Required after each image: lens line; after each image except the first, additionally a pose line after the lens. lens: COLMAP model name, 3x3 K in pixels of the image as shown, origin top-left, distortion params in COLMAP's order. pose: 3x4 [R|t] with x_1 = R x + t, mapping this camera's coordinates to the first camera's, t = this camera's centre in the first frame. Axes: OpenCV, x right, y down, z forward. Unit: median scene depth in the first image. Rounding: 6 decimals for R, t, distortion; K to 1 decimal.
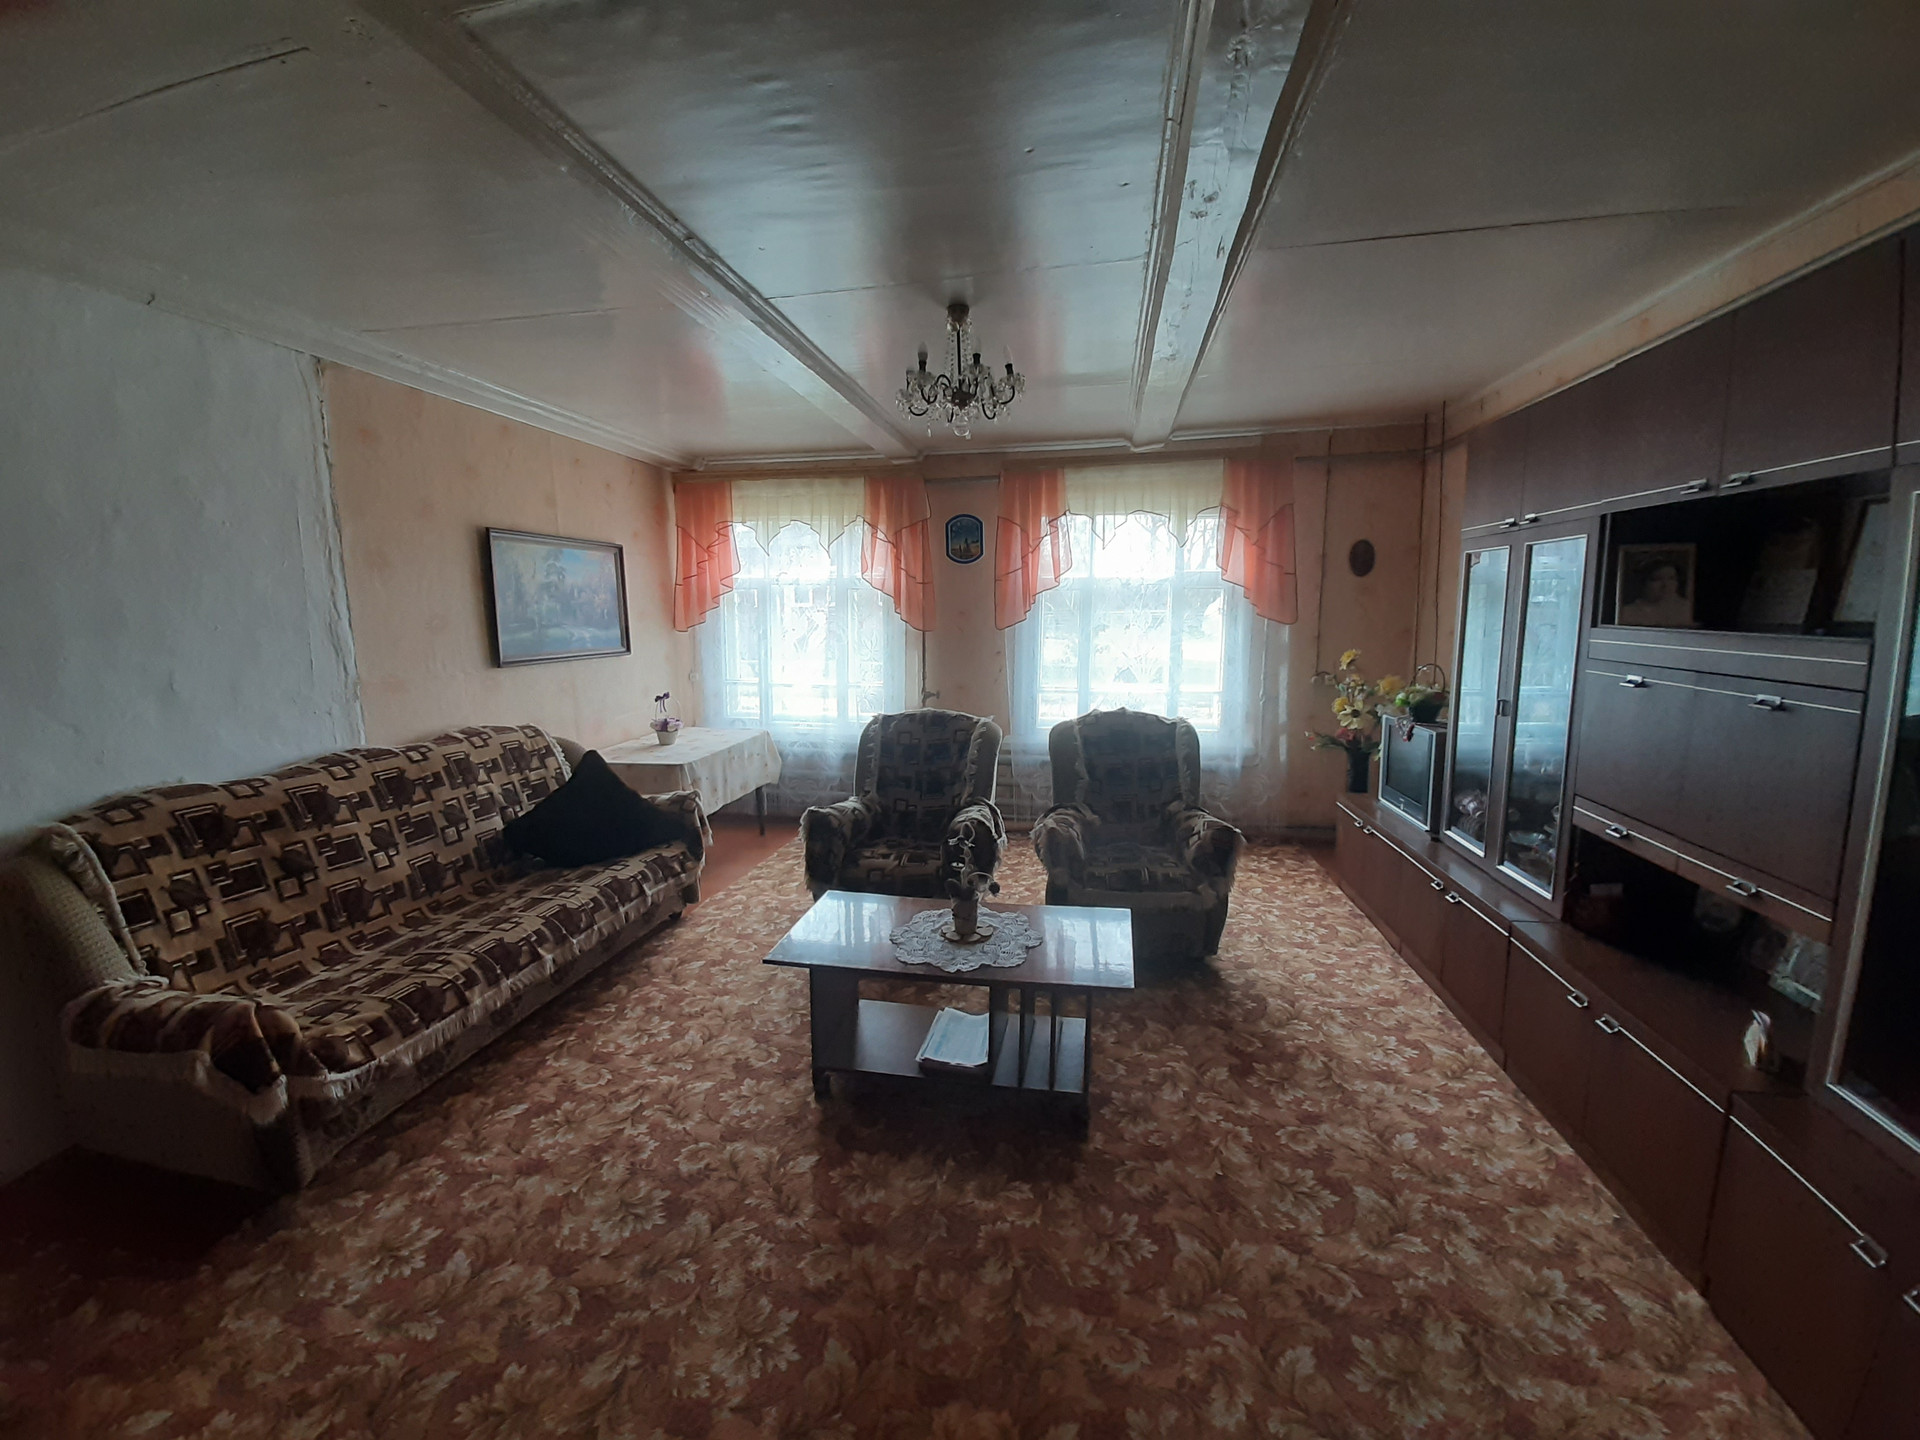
lens RADIAL K [[767.1, 0, 960.0], [0, 767.1, 720.0], [0, 0, 1]] dist [0.015784, -0.000108]
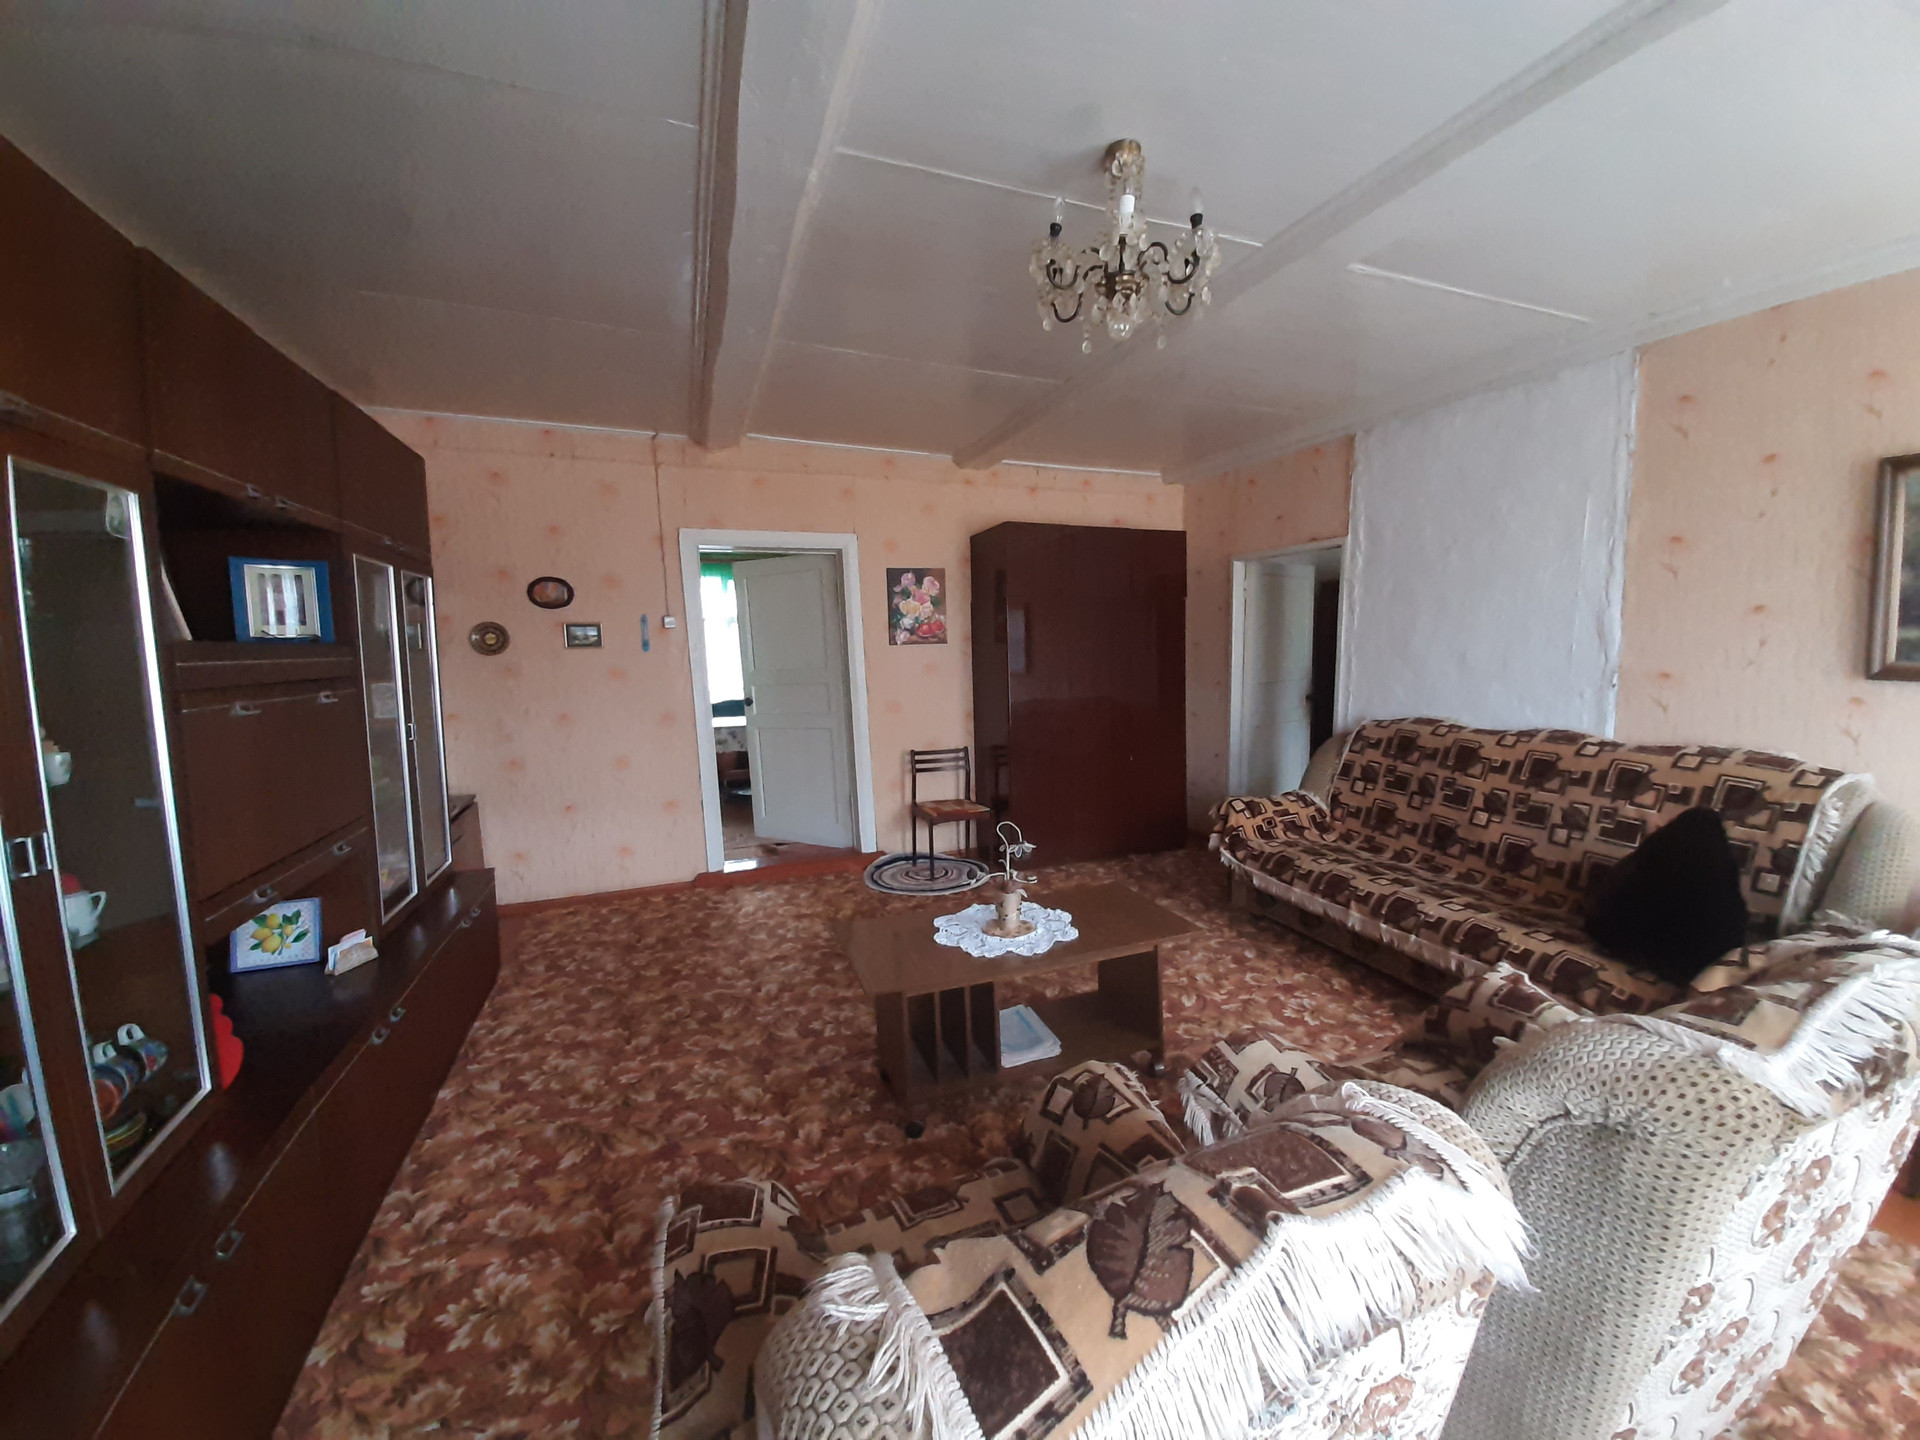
lens RADIAL K [[767.1, 0, 960.0], [0, 767.1, 720.0], [0, 0, 1]] dist [0.015784, -0.000108]
pose [[-0.861204, 0.075356, -0.502641, 0.421067], [-0.054269, 0.969661, 0.238354, -0.167856], [0.505353, 0.232549, -0.830987, 1.334247]]
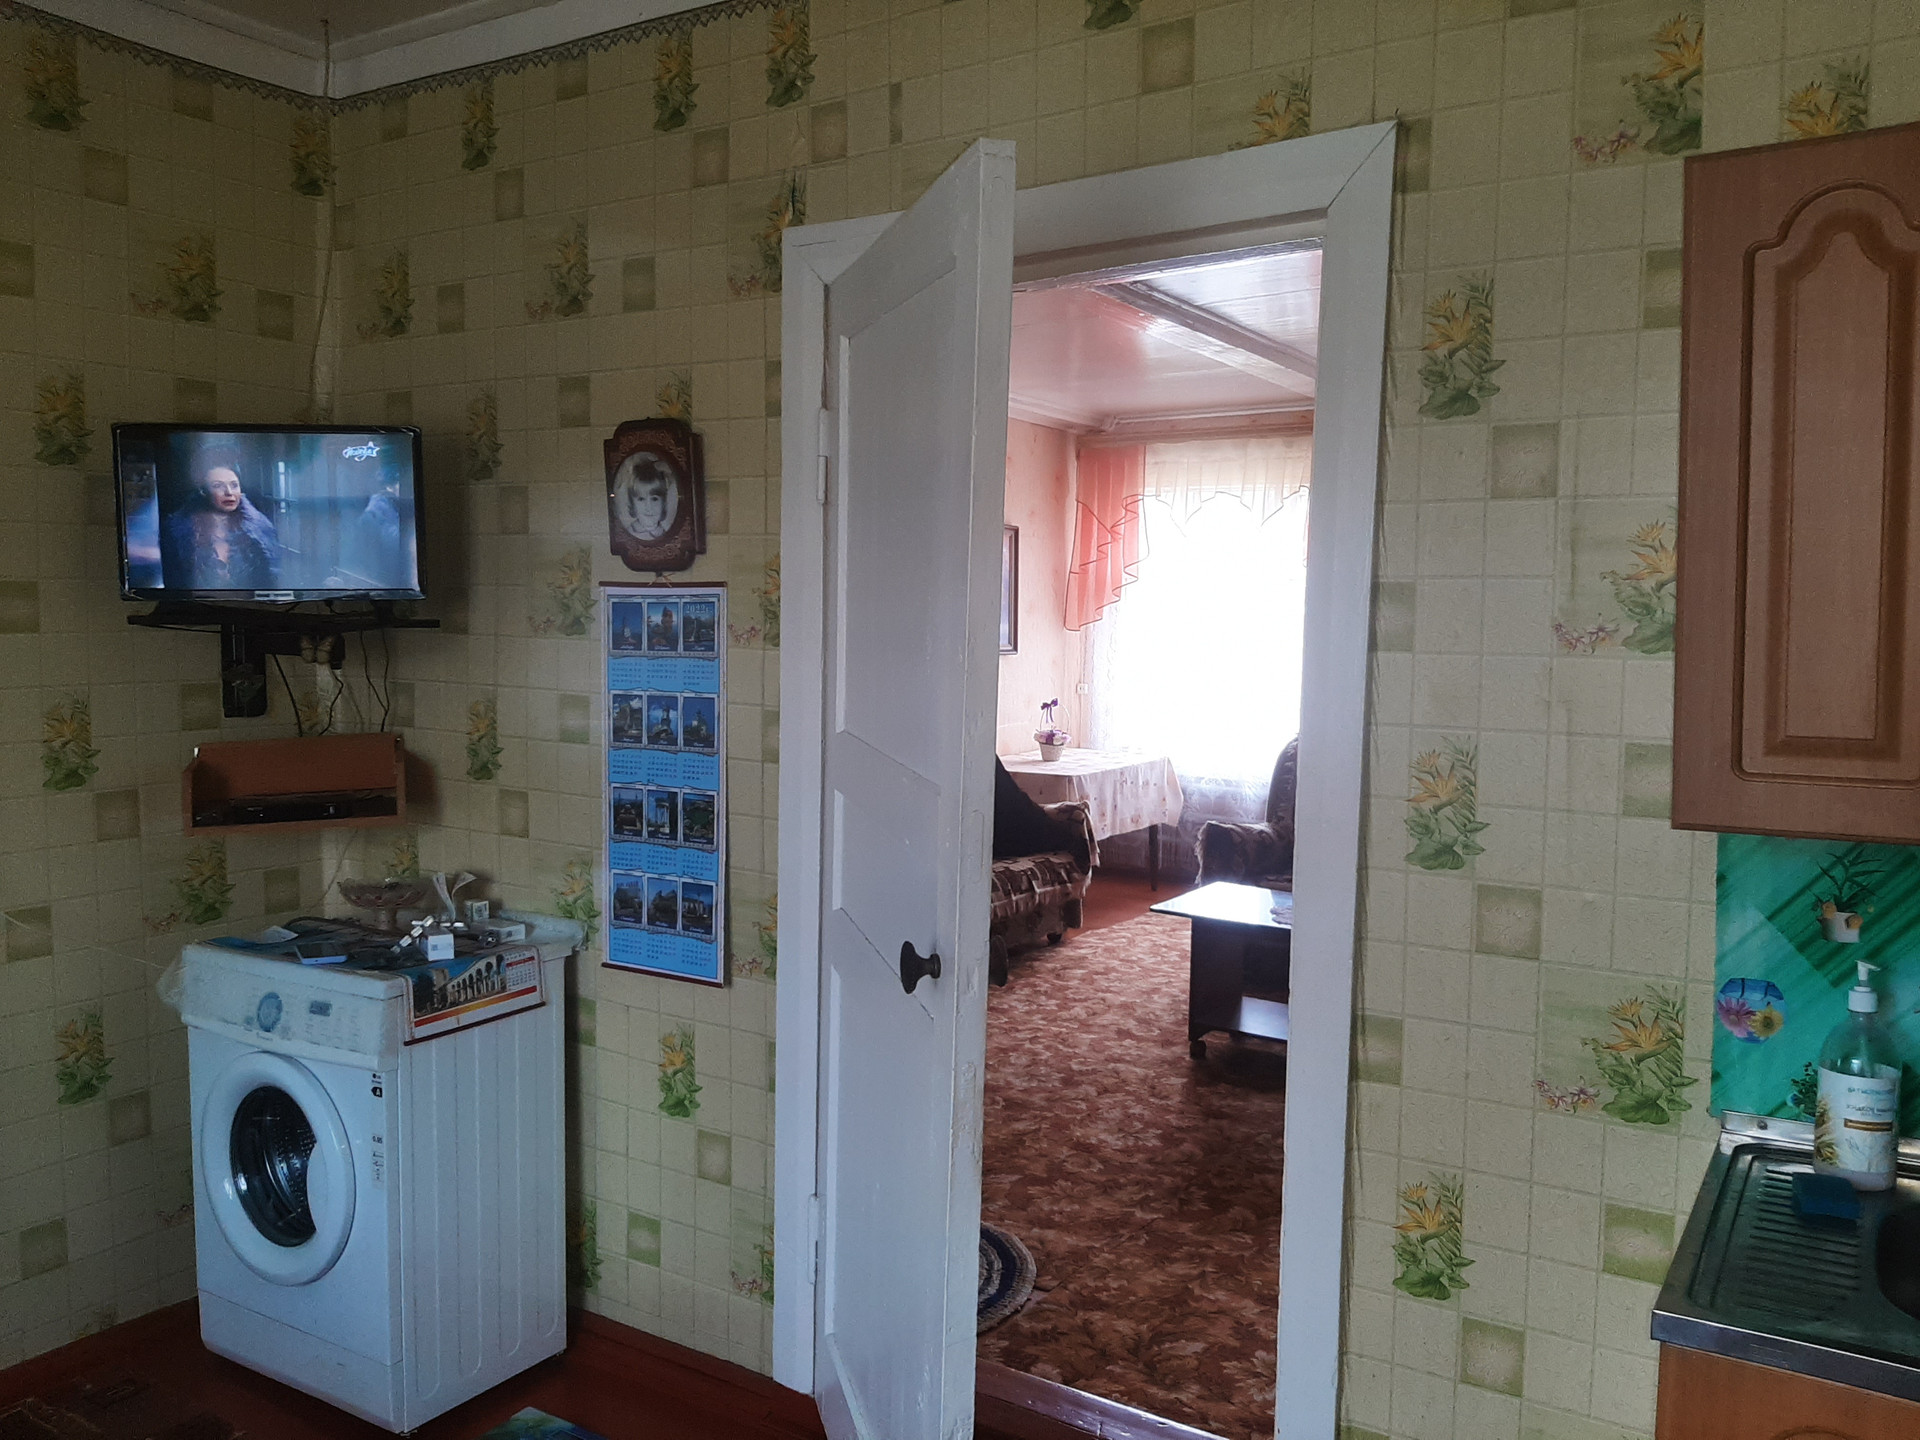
lens RADIAL K [[1540.6, 0, 960.0], [0, 1540.6, 720.0], [0, 0, 1]] dist [-0.008366, -0.004221]
pose [[0.925493, 0.046975, -0.375840, 0.212350], [-0.076316, 0.995056, -0.063557, 0.138358], [0.370996, 0.087504, 0.924503, -0.806789]]
